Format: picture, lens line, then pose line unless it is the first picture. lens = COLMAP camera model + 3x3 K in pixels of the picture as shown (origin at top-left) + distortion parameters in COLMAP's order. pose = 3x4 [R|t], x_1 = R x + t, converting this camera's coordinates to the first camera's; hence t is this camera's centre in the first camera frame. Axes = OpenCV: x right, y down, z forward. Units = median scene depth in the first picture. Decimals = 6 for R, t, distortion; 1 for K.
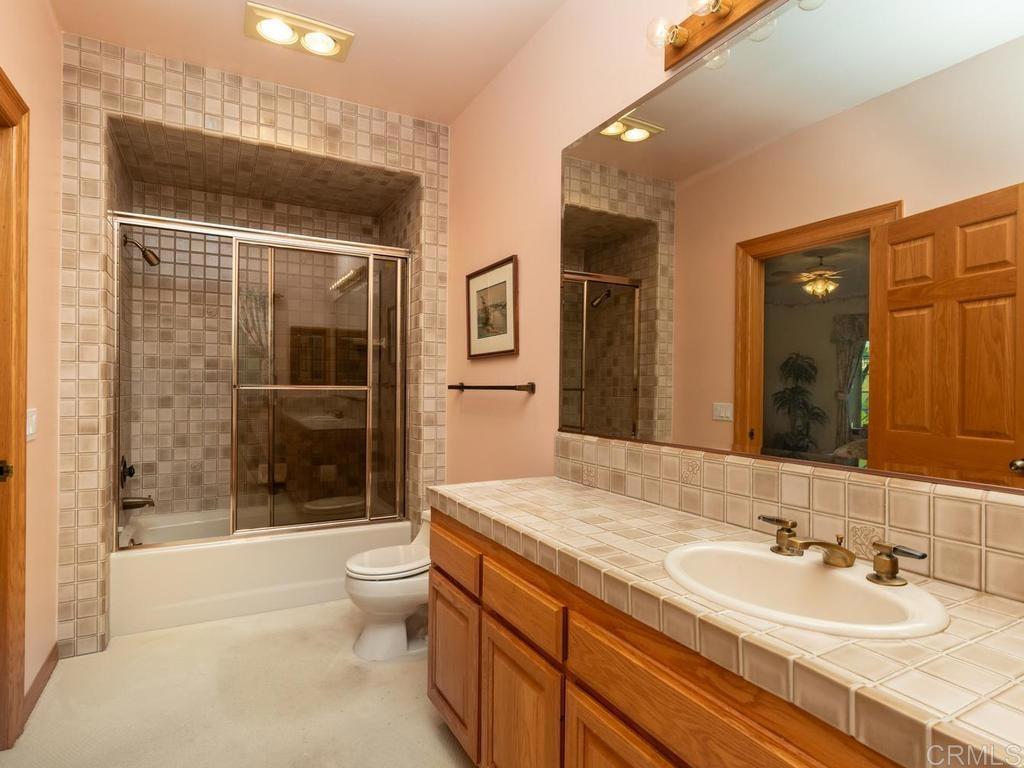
lens RADIAL K [[559.5, 0, 519.2], [0, 559.5, 381.7], [0, 0, 1]] dist [-0.013429, -0.001186]
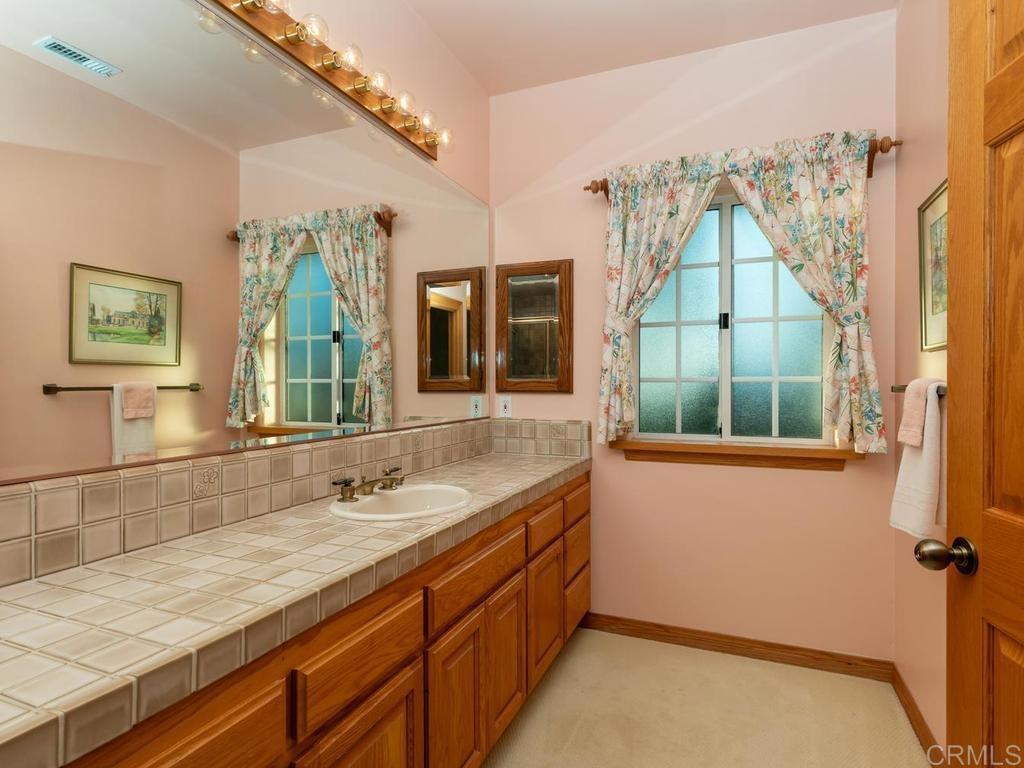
lens RADIAL K [[559.5, 0, 512.5], [0, 559.5, 382.4], [0, 0, 1]] dist [-0.013429, -0.001186]
pose [[-0.617981, -0.014298, 0.786063, -0.775020], [-0.013032, 0.999884, 0.007942, -0.007078], [-0.786085, -0.005336, -0.618095, 1.364801]]
